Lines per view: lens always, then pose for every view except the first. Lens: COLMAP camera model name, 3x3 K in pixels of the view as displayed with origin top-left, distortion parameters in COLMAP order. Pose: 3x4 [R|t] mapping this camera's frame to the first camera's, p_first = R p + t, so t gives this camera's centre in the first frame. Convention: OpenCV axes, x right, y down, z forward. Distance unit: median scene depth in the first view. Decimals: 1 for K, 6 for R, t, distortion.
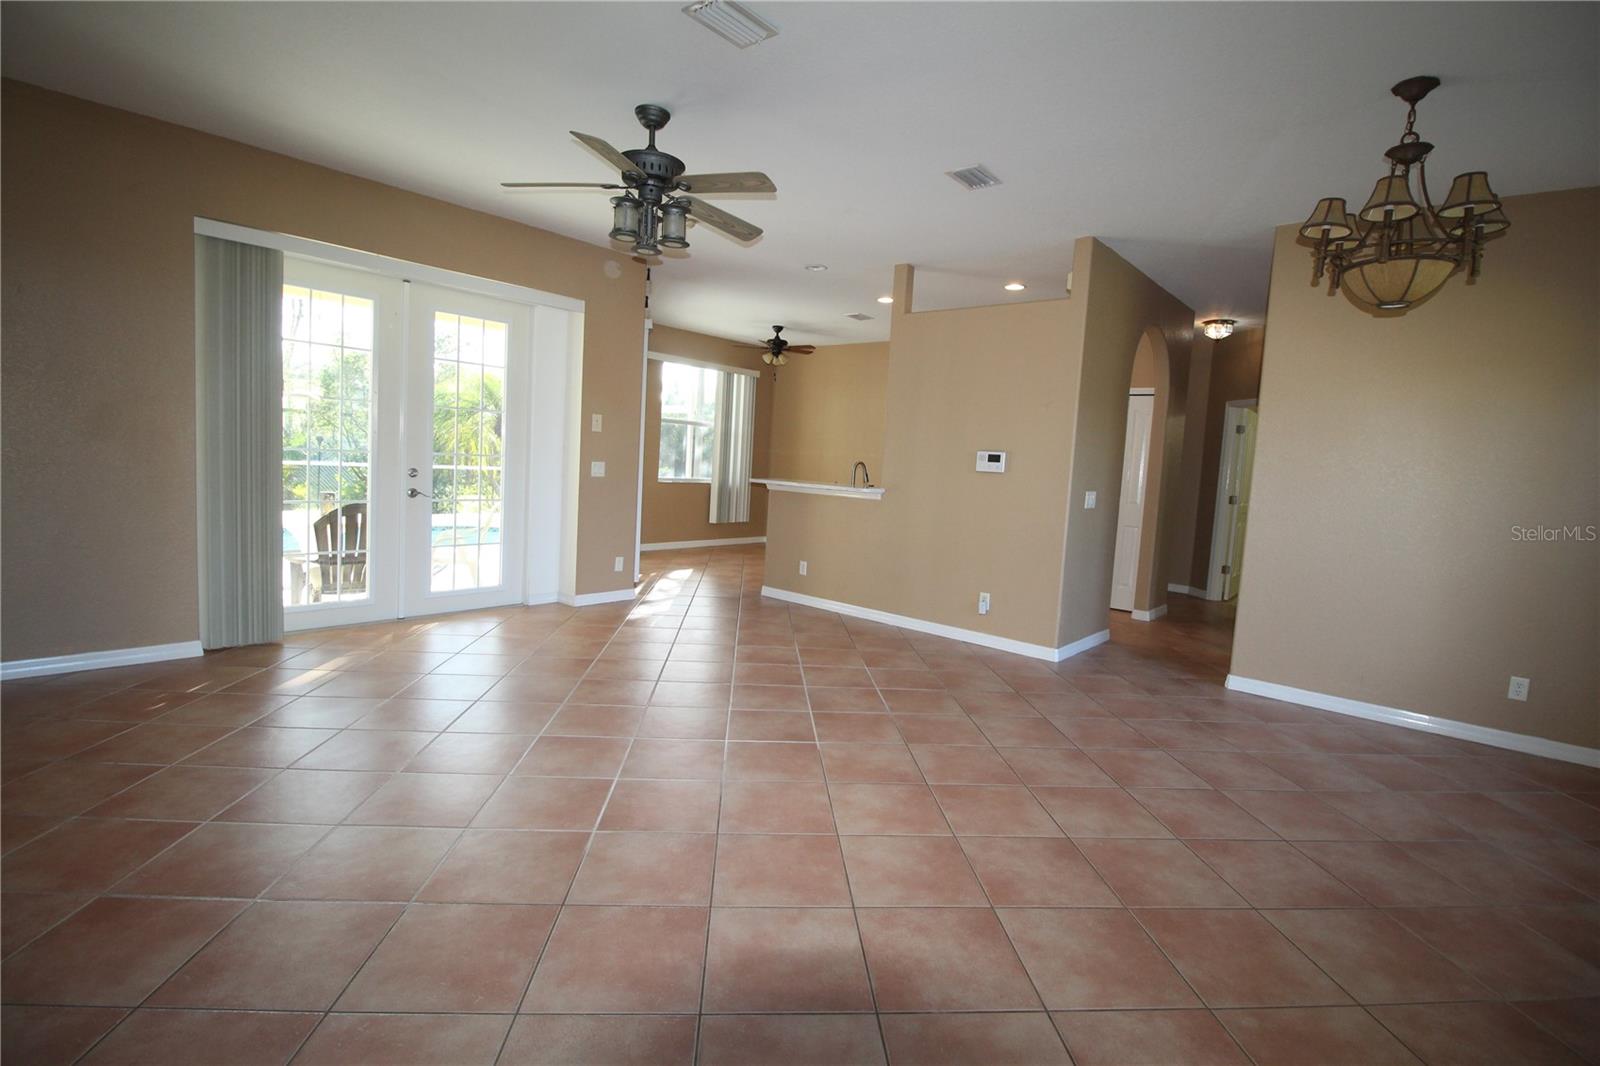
lens RADIAL K [[741.5, 0, 812.8], [0, 741.5, 520.7], [0, 0, 1]] dist [-0.000247, -0.014737]
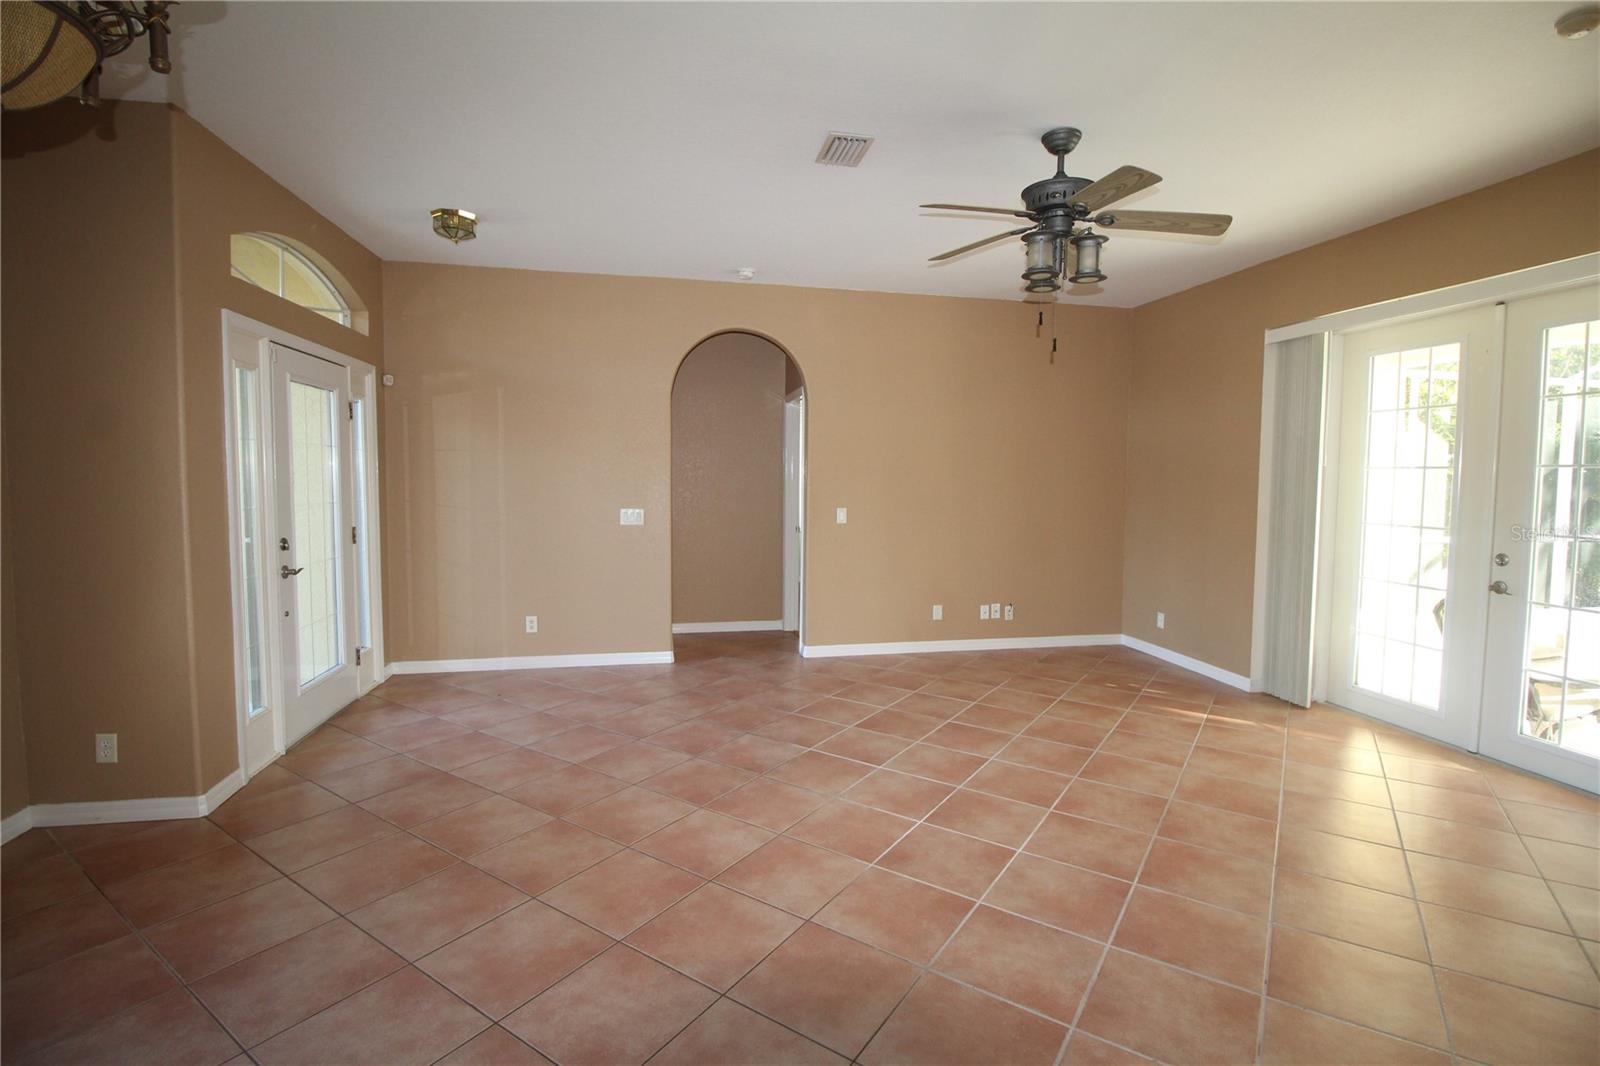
lens RADIAL K [[741.5, 0, 812.8], [0, 741.5, 520.7], [0, 0, 1]] dist [-0.000247, -0.014737]
pose [[-0.616903, -0.012080, -0.786946, 0.673464], [-0.113358, 0.990820, 0.073655, -0.119974], [0.778833, 0.134645, -0.612609, 1.380506]]
